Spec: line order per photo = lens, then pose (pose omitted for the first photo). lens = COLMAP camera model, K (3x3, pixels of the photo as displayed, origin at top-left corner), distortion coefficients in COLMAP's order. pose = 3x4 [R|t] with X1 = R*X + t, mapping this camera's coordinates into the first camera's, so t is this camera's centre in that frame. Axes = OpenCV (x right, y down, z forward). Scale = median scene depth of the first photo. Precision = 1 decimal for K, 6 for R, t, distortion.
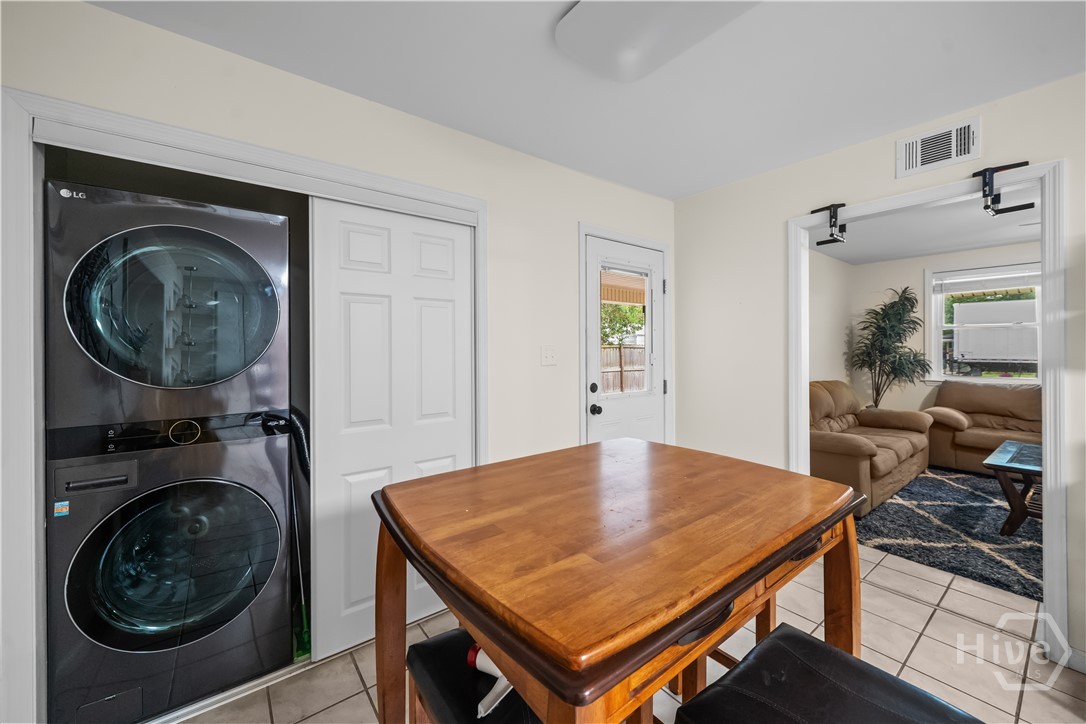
lens RADIAL K [[418.8, 0, 538.1], [0, 418.8, 349.0], [0, 0, 1]] dist [-0.002469, 0.000430]
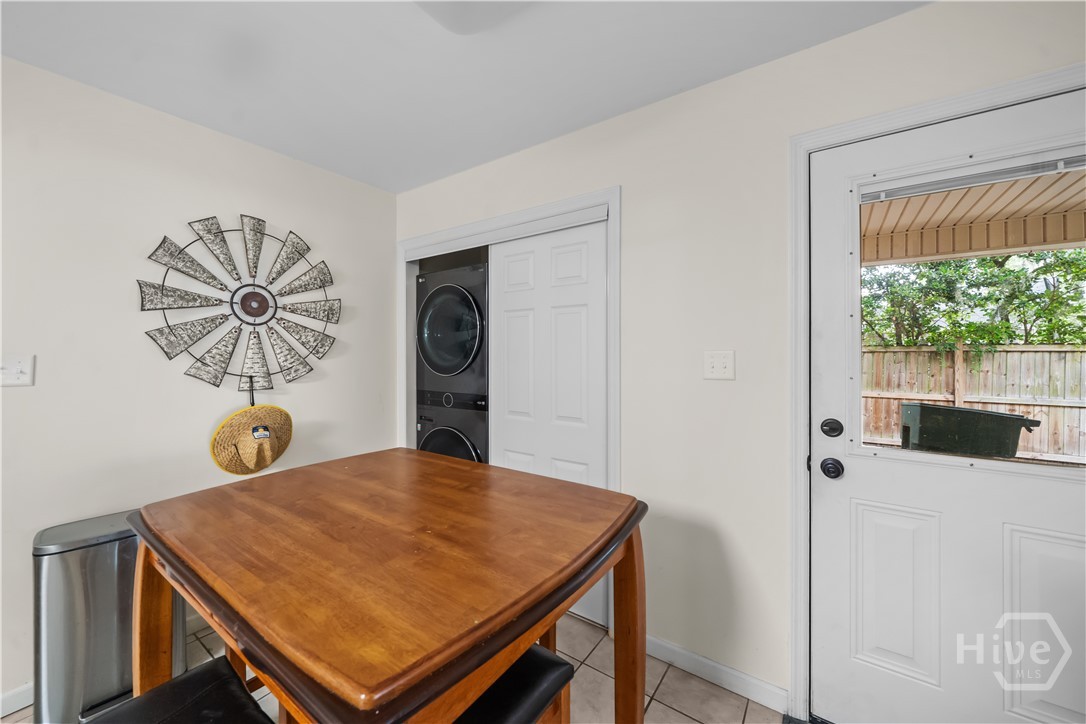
lens RADIAL K [[418.8, 0, 529.5], [0, 418.8, 352.9], [0, 0, 1]] dist [-0.002469, 0.000430]
pose [[0.276387, 0.004106, -0.961038, 0.756444], [-0.001604, 0.999991, 0.003811, -0.007749], [0.961045, 0.000488, 0.276392, 0.660102]]
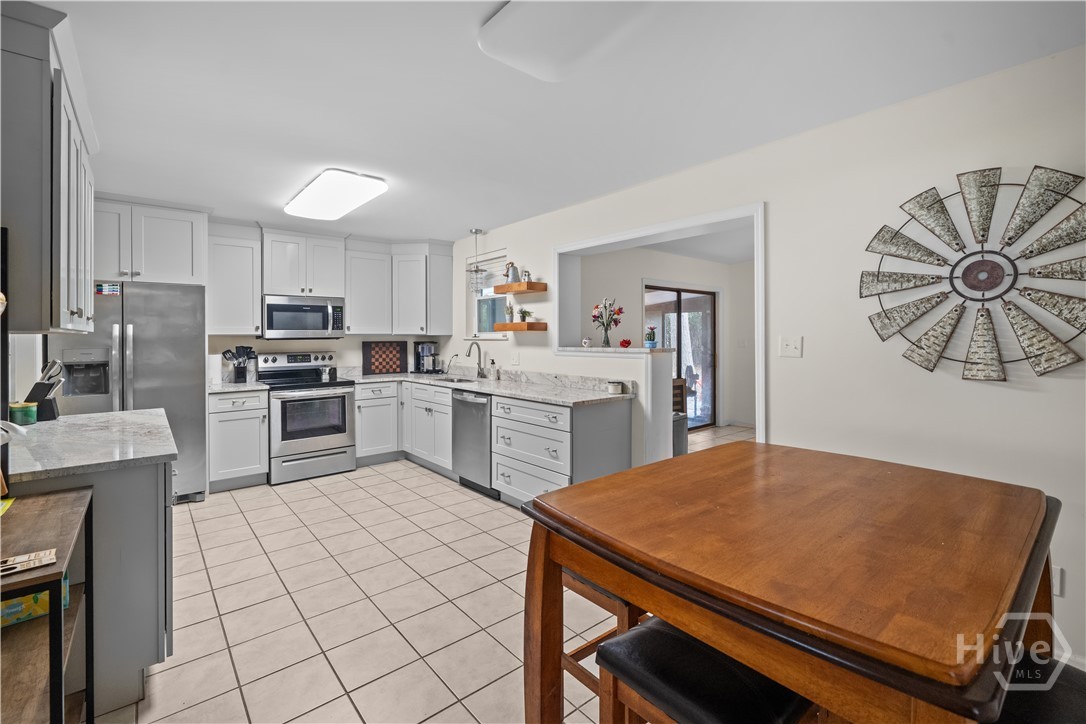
lens RADIAL K [[486.6, 0, 539.7], [0, 486.6, 337.1], [0, 0, 1]] dist [-0.004619, 0.000711]
pose [[-0.999276, 0.009605, -0.036805, 0.485530], [0.009383, 0.999937, 0.006189, -0.012724], [0.036862, 0.005839, -0.999303, 1.293529]]
